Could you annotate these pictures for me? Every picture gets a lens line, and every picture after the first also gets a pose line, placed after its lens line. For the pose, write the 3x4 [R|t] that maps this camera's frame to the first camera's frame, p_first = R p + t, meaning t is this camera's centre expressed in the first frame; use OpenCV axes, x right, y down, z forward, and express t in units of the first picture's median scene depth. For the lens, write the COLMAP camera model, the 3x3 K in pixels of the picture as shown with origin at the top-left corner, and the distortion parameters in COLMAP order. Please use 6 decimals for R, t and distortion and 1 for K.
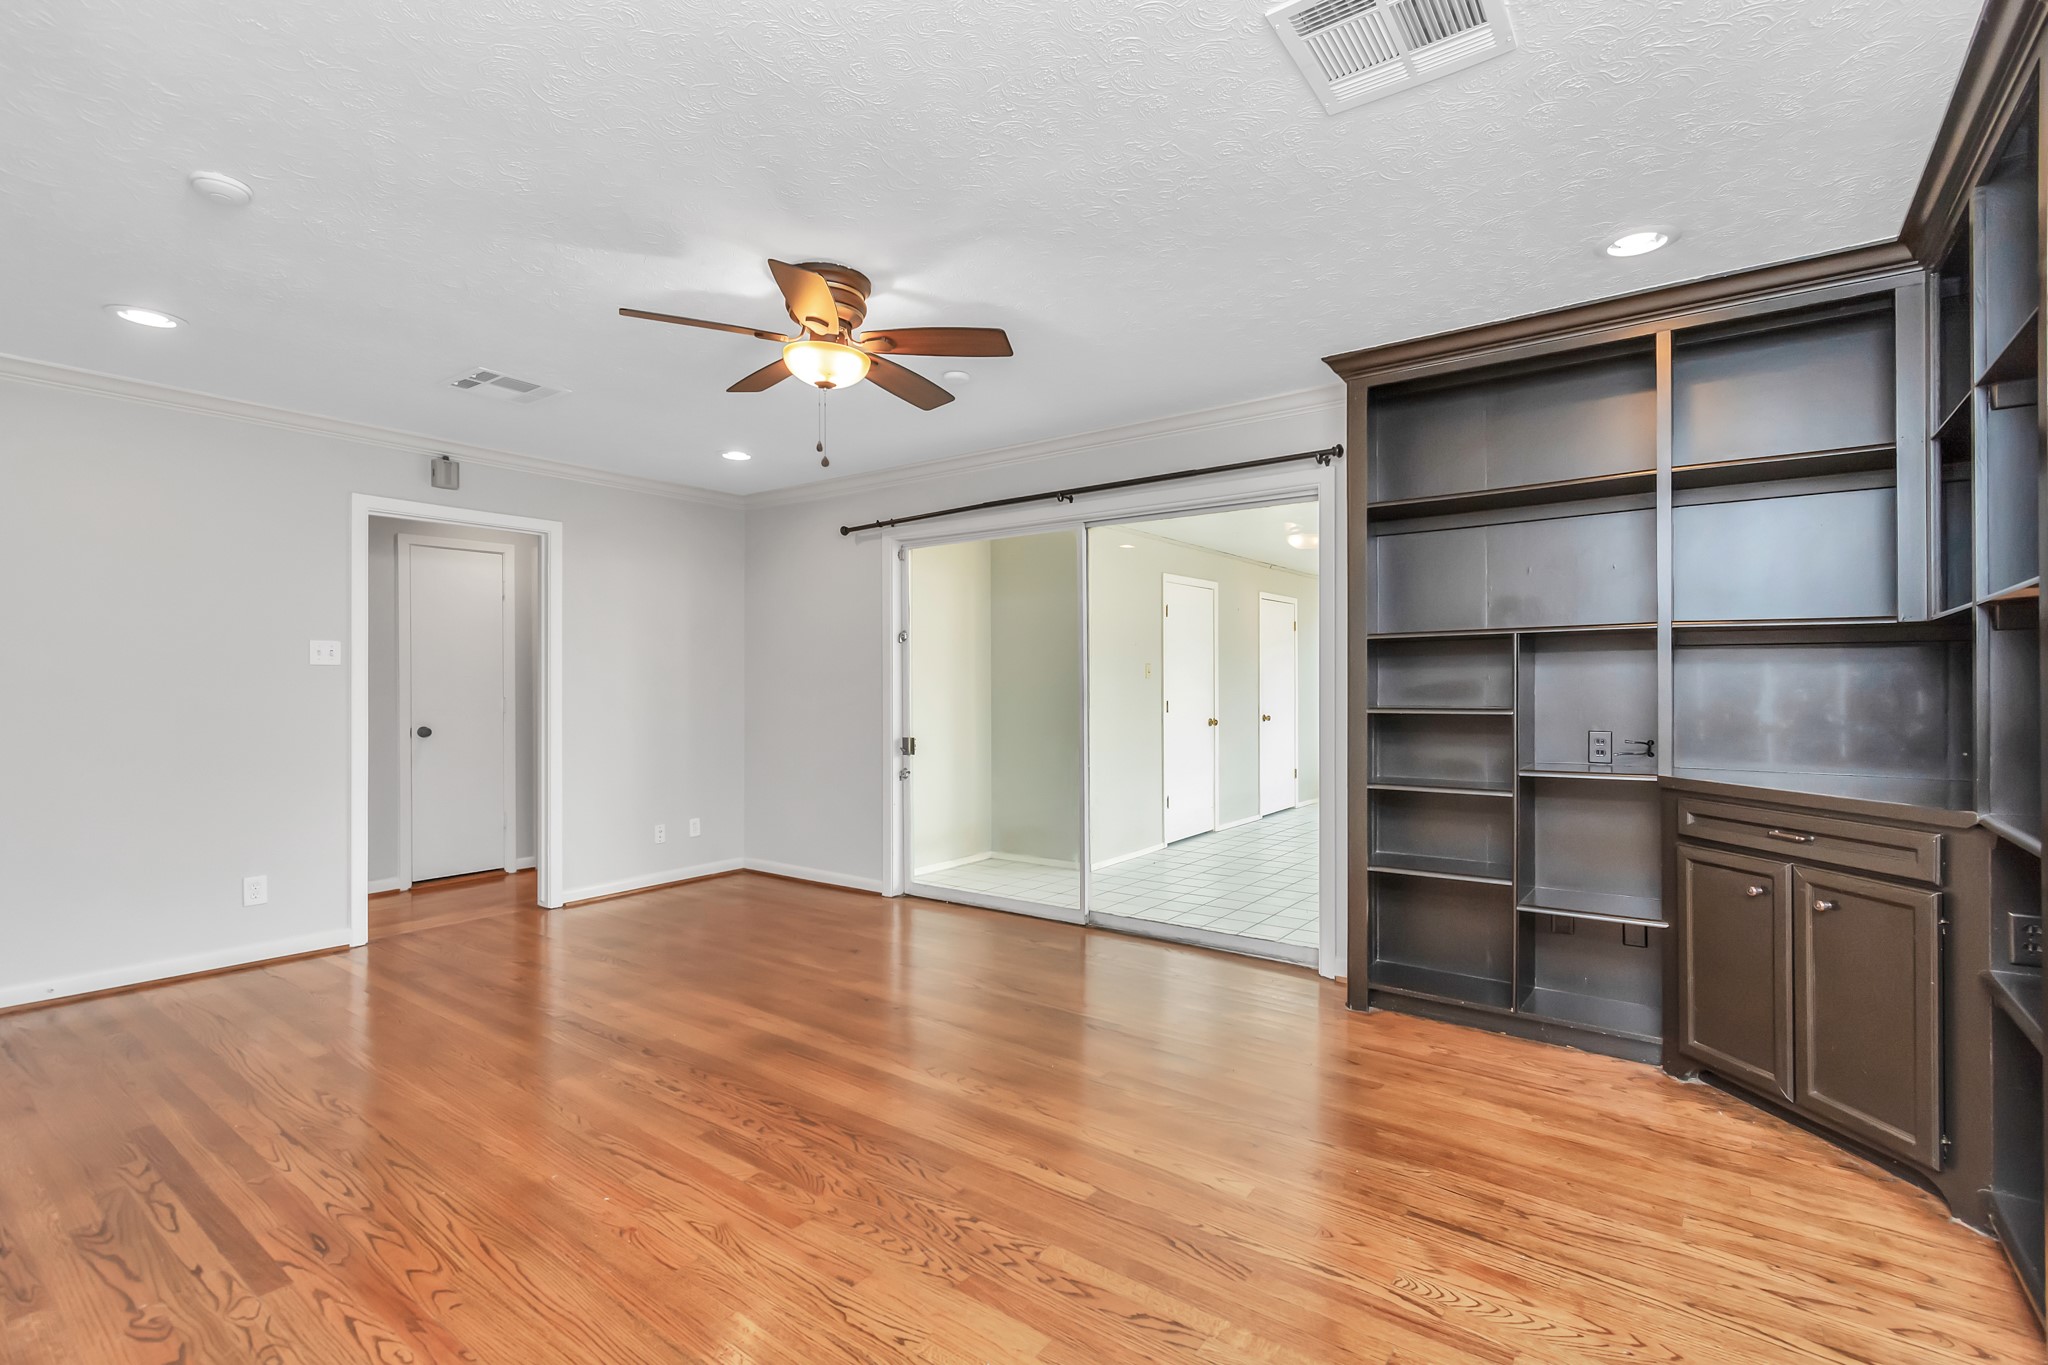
lens RADIAL K [[926.0, 0, 1031.3], [0, 926.0, 677.7], [0, 0, 1]] dist [0.002743, -0.001055]
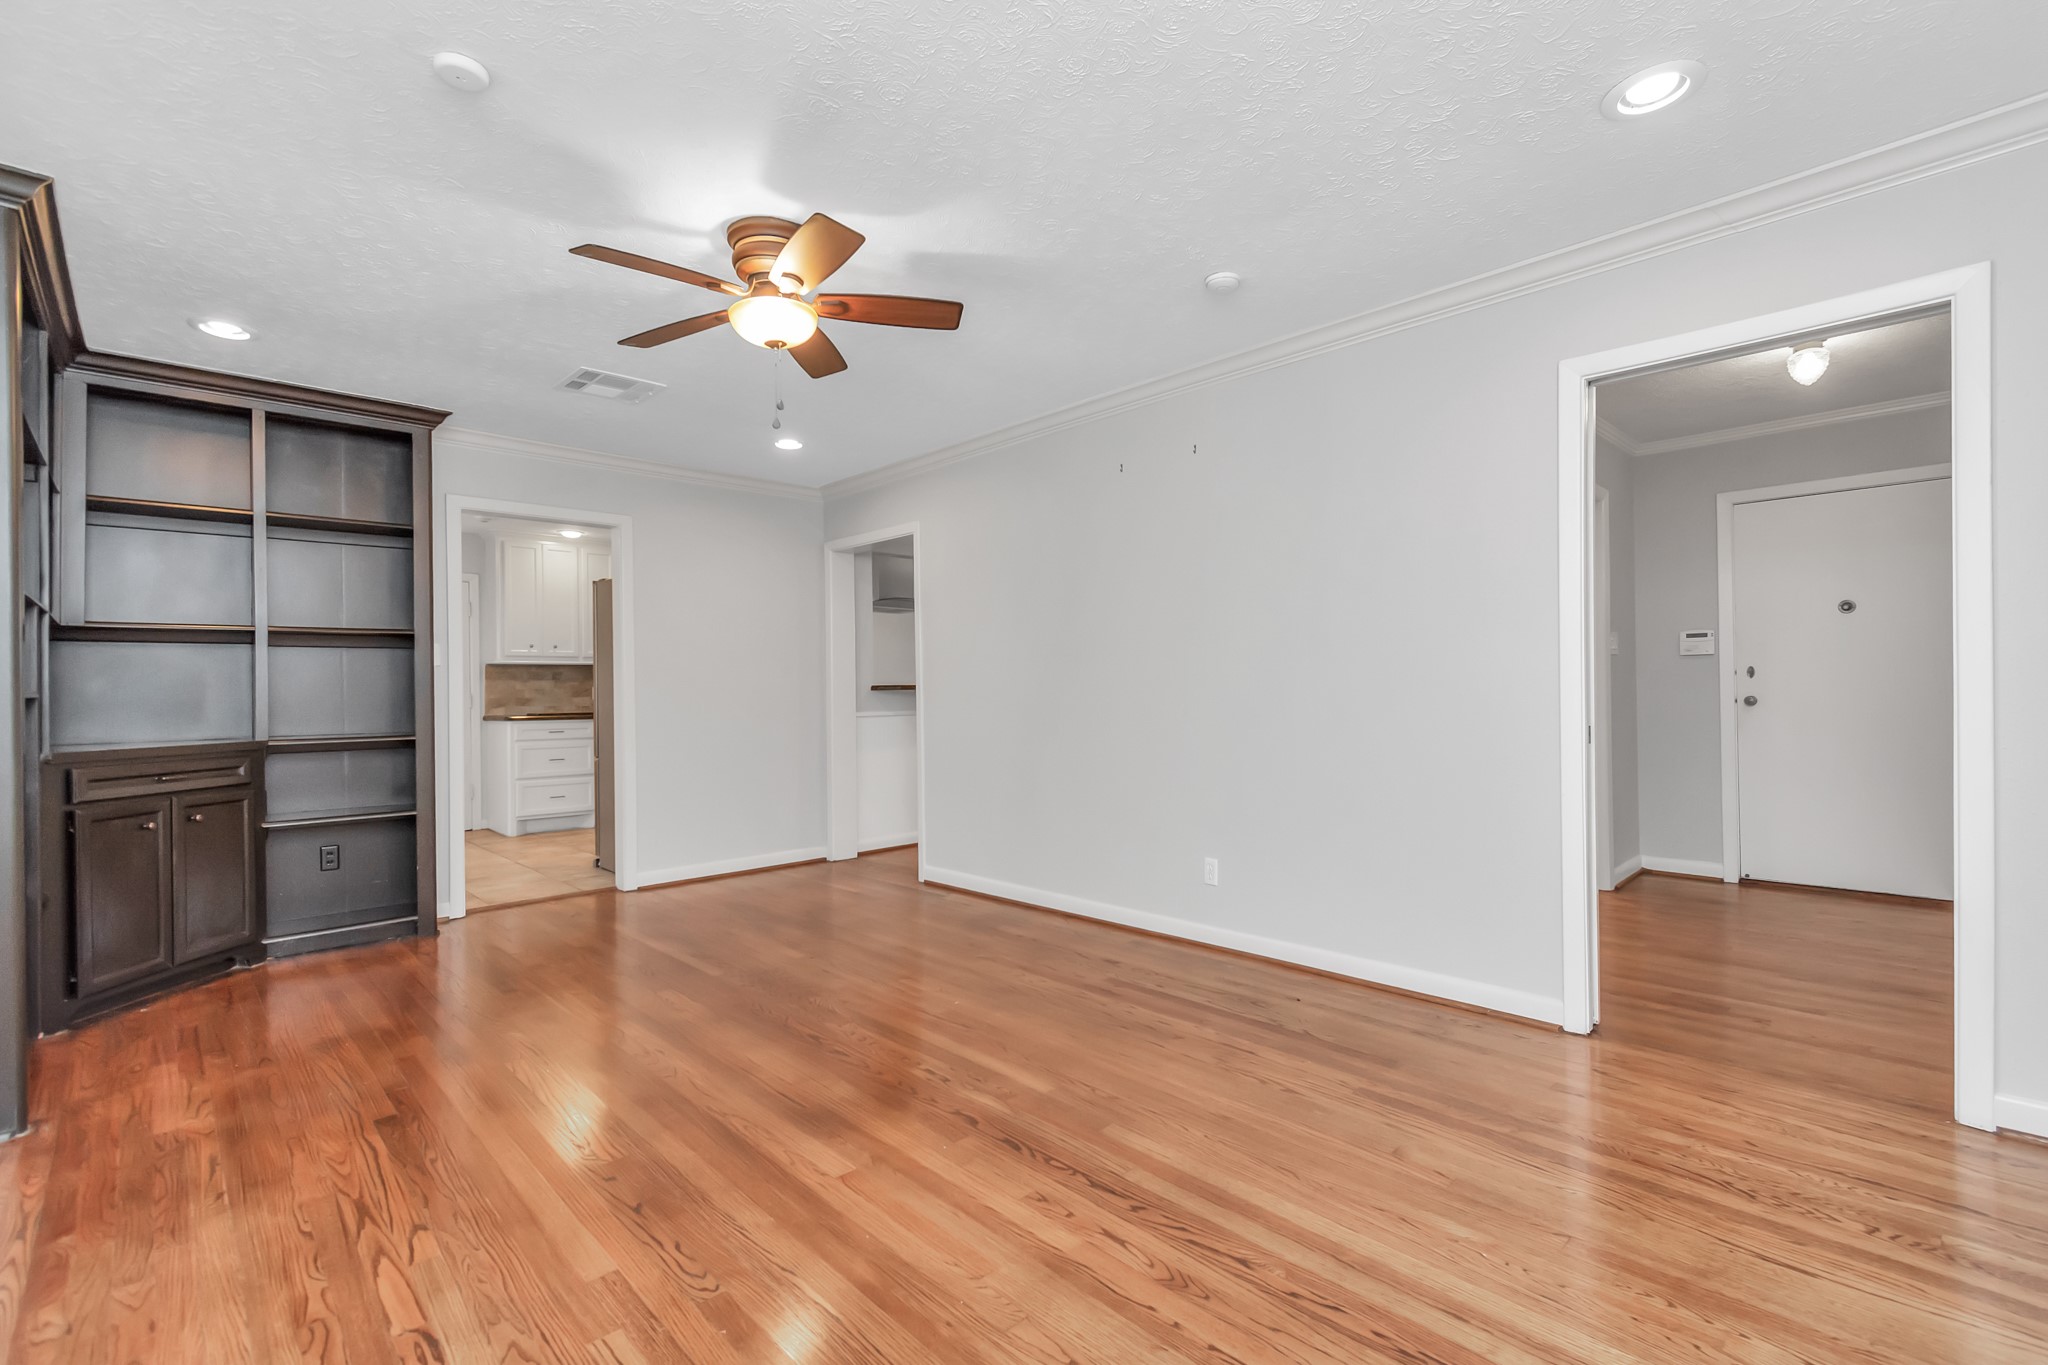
lens RADIAL K [[926.0, 0, 1023.8], [0, 926.0, 683.6], [0, 0, 1]] dist [0.002743, -0.001055]
pose [[-0.983436, 0.005076, 0.181185, -0.668652], [0.005382, 0.999985, 0.001198, 0.030041], [-0.181176, 0.002154, -0.983448, 1.962501]]
